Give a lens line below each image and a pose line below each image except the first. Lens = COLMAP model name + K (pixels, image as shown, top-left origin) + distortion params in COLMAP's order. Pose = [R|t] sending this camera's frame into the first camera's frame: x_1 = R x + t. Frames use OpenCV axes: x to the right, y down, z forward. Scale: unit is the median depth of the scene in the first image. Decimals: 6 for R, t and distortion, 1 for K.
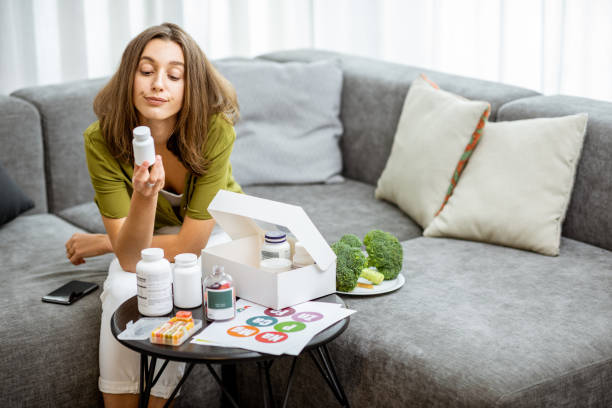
lens RADIAL K [[1493.3, 0, 306.8], [0, 1493.3, 194.8], [0, 0, 1]] dist [-0.058455, -0.537370]
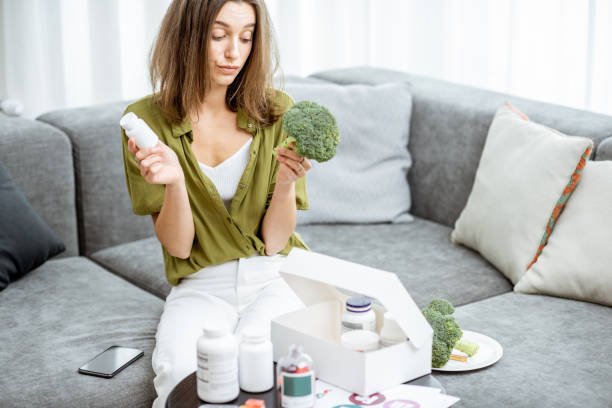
lens RADIAL K [[1493.3, 0, 306.8], [0, 1493.3, 194.8], [0, 0, 1]] dist [-0.058455, -0.537370]
pose [[0.999937, 0.010895, -0.002617, -0.049049], [-0.010881, 0.999927, 0.005190, -0.038401], [0.002674, -0.005161, 0.999983, 0.158218]]
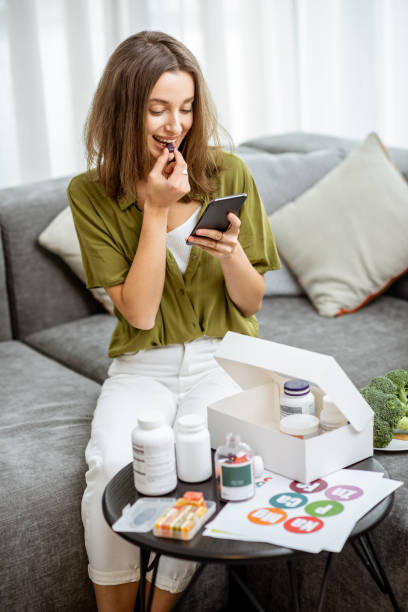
lens RADIAL K [[1493.3, 0, 204.0], [0, 1493.3, 306.0], [0, 0, 1]] dist [-0.058455, -0.537370]
pose [[0.999145, -0.025426, -0.032589, -0.044280], [0.026847, 0.998674, 0.043933, -0.054827], [0.031428, -0.044770, 0.998503, 0.182025]]
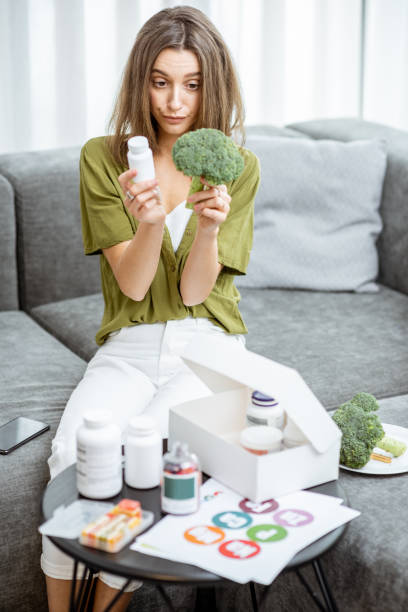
lens RADIAL K [[1493.3, 0, 204.0], [0, 1493.3, 306.0], [0, 0, 1]] dist [-0.058455, -0.537370]
pose [[0.990977, 0.069536, -0.114585, 0.033157], [-0.061573, 0.995529, 0.071623, -0.072805], [0.119053, -0.063922, 0.990828, 0.239974]]
